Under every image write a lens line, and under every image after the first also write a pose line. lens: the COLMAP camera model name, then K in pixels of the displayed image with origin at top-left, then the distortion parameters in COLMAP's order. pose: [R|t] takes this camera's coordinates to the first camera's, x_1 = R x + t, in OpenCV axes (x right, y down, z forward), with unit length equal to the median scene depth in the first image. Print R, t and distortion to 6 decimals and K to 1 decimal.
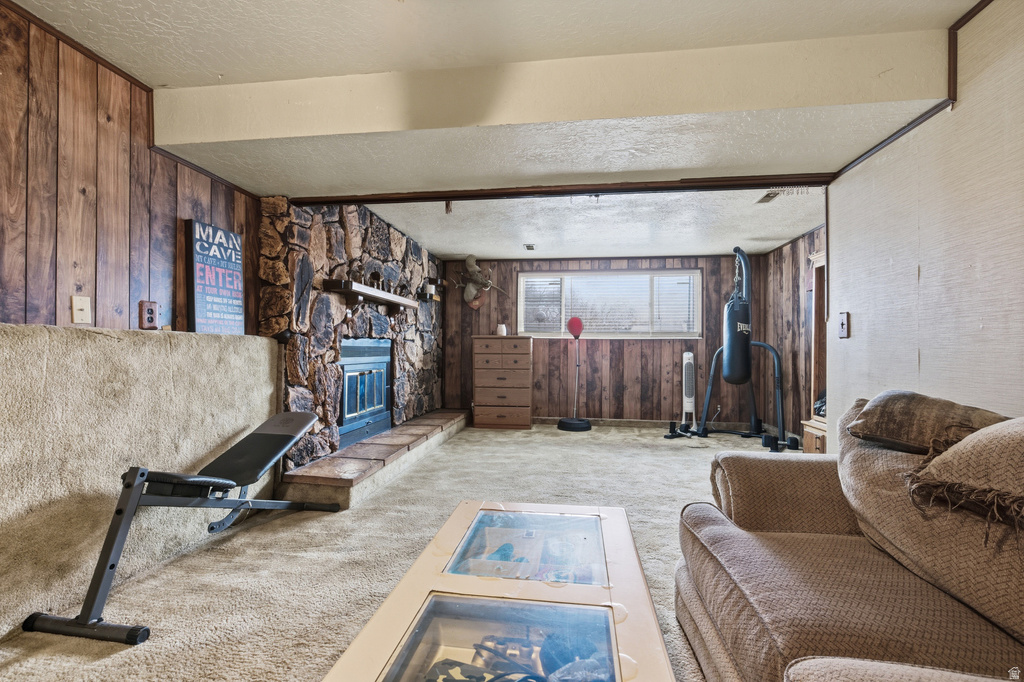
lens RADIAL K [[457.9, 0, 509.2], [0, 457.9, 346.0], [0, 0, 1]] dist [-0.001309, -0.000194]
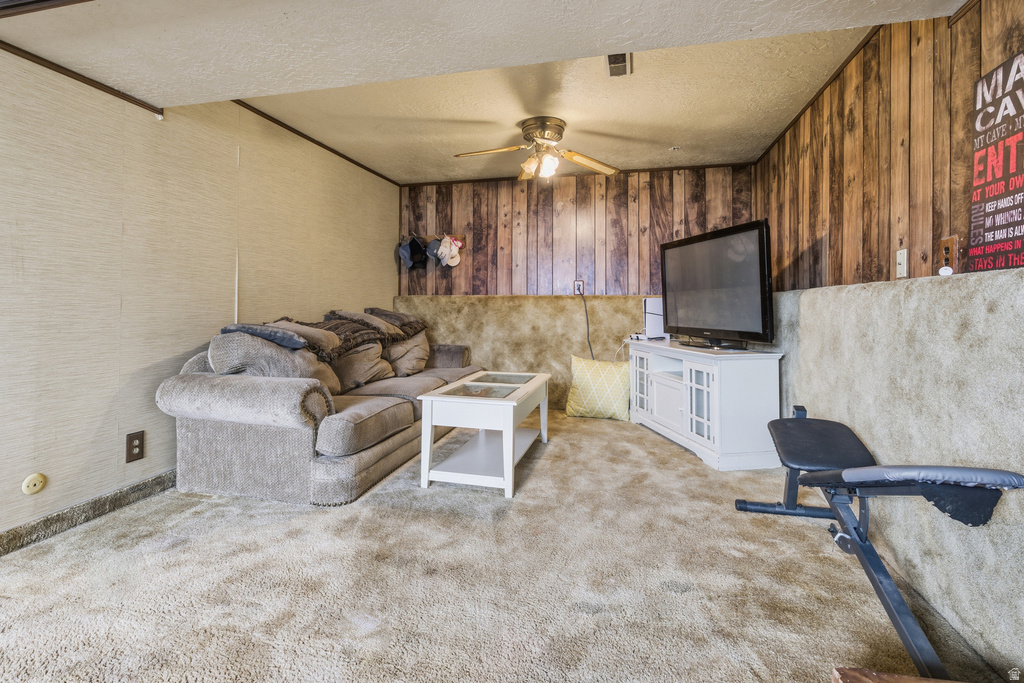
lens RADIAL K [[493.2, 0, 506.4], [0, 493.2, 297.5], [0, 0, 1]] dist [-0.000748, 0.000146]
pose [[-0.994590, -0.010537, 0.103343, -0.126013], [-0.013367, 0.999553, -0.026738, 0.021099], [-0.103015, -0.027975, -0.994286, 1.343448]]
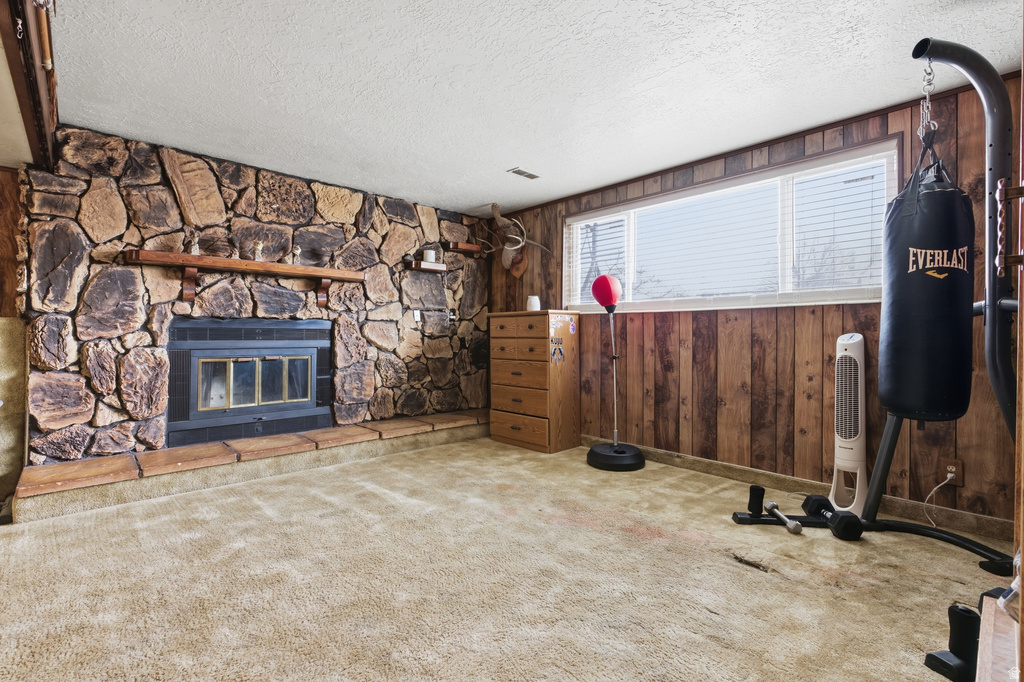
lens RADIAL K [[464.2, 0, 508.0], [0, 464.2, 335.8], [0, 0, 1]] dist [-0.002135, 0.000176]
pose [[0.775210, -0.004542, -0.631687, 0.817318], [0.008648, 0.999957, 0.003424, 0.021993], [0.631644, -0.008117, 0.775216, 0.871886]]
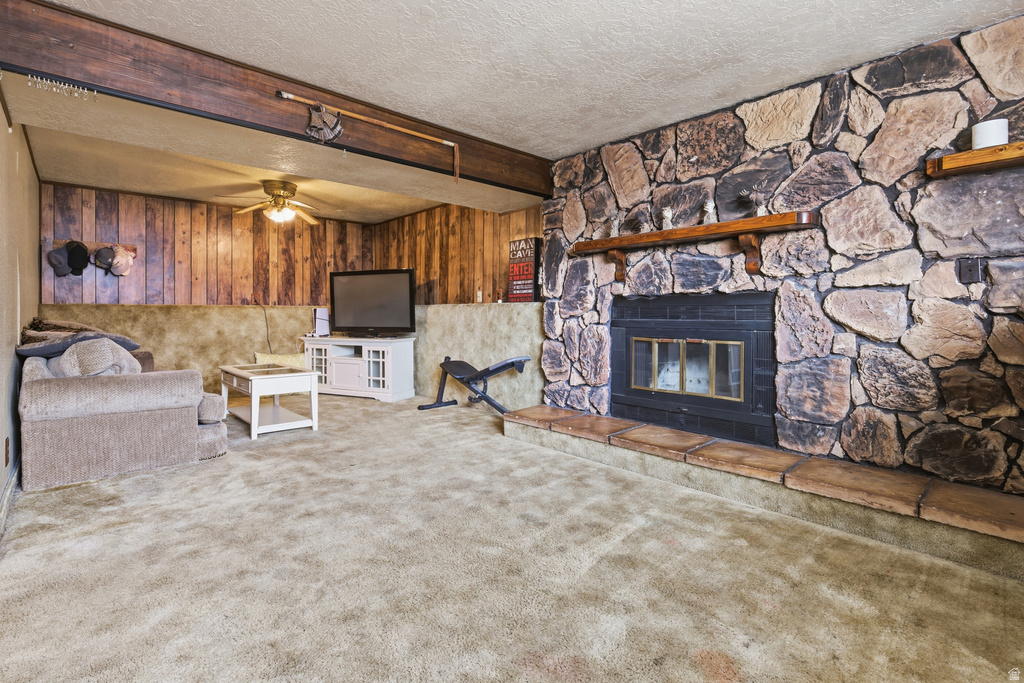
lens RADIAL K [[484.6, 0, 509.3], [0, 484.6, 313.1], [0, 0, 1]] dist [-0.000912, 0.000045]
pose [[-0.635912, -0.007806, -0.771722, 0.650448], [0.004038, 0.999902, -0.013441, 0.030434], [0.771751, -0.011664, -0.635818, 1.781639]]
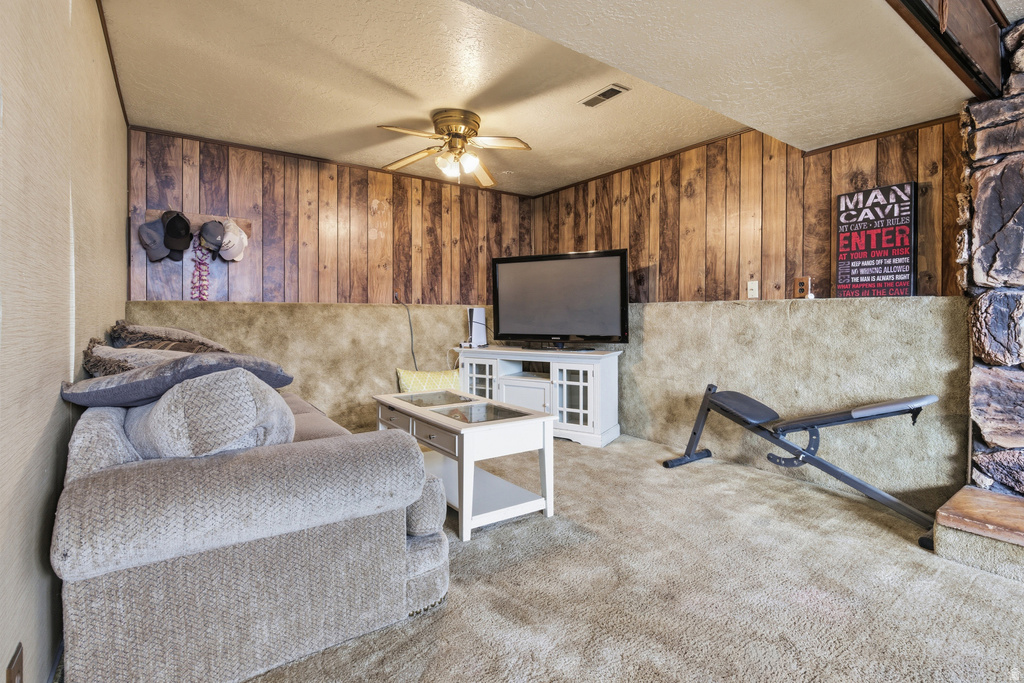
lens RADIAL K [[484.6, 0, 506.6], [0, 484.6, 315.6], [0, 0, 1]] dist [-0.000527, 0.000217]
pose [[-0.725803, -0.008319, -0.687853, 0.543971], [0.000291, 0.999923, -0.012401, 0.021119], [0.687903, -0.009201, -0.725744, 1.030540]]
